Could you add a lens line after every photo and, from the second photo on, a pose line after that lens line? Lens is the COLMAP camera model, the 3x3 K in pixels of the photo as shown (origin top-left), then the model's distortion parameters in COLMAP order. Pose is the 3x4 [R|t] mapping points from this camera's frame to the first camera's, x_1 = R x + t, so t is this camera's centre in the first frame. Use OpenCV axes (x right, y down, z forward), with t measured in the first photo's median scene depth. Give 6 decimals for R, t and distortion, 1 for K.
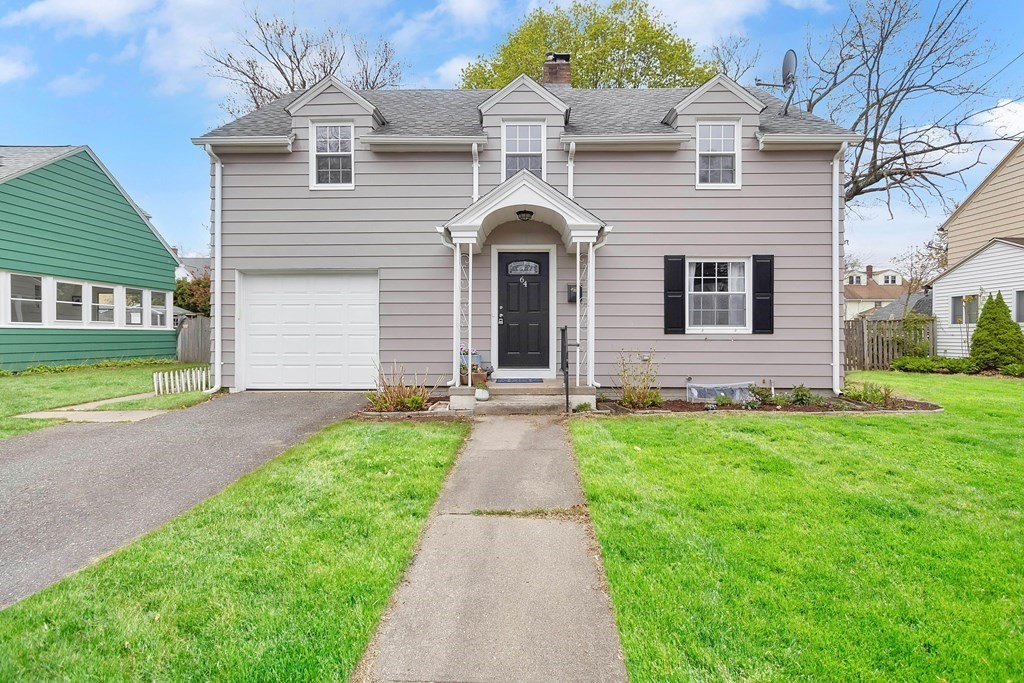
lens RADIAL K [[479.1, 0, 520.1], [0, 479.1, 314.6], [0, 0, 1]] dist [-0.000240, -0.000055]
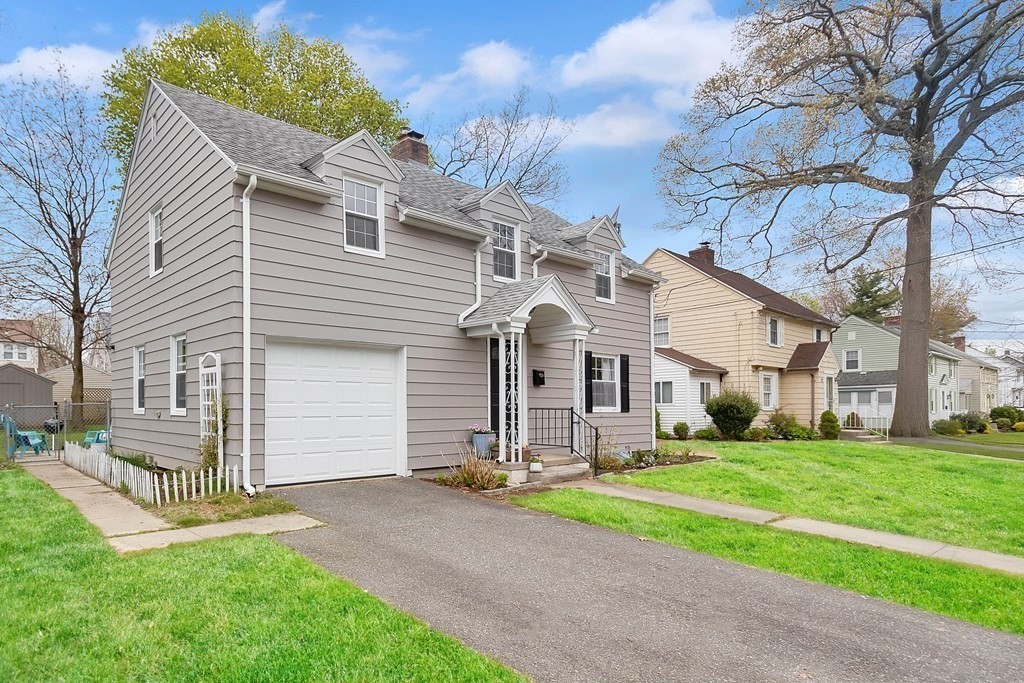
lens RADIAL K [[599.9, 0, 509.5], [0, 599.9, 362.5], [0, 0, 1]] dist [-0.059761, -0.000241]
pose [[0.721468, 0.052356, 0.690466, -0.894865], [-0.018620, 0.998244, -0.056238, -0.000078], [-0.692198, 0.027718, 0.721175, 0.004967]]
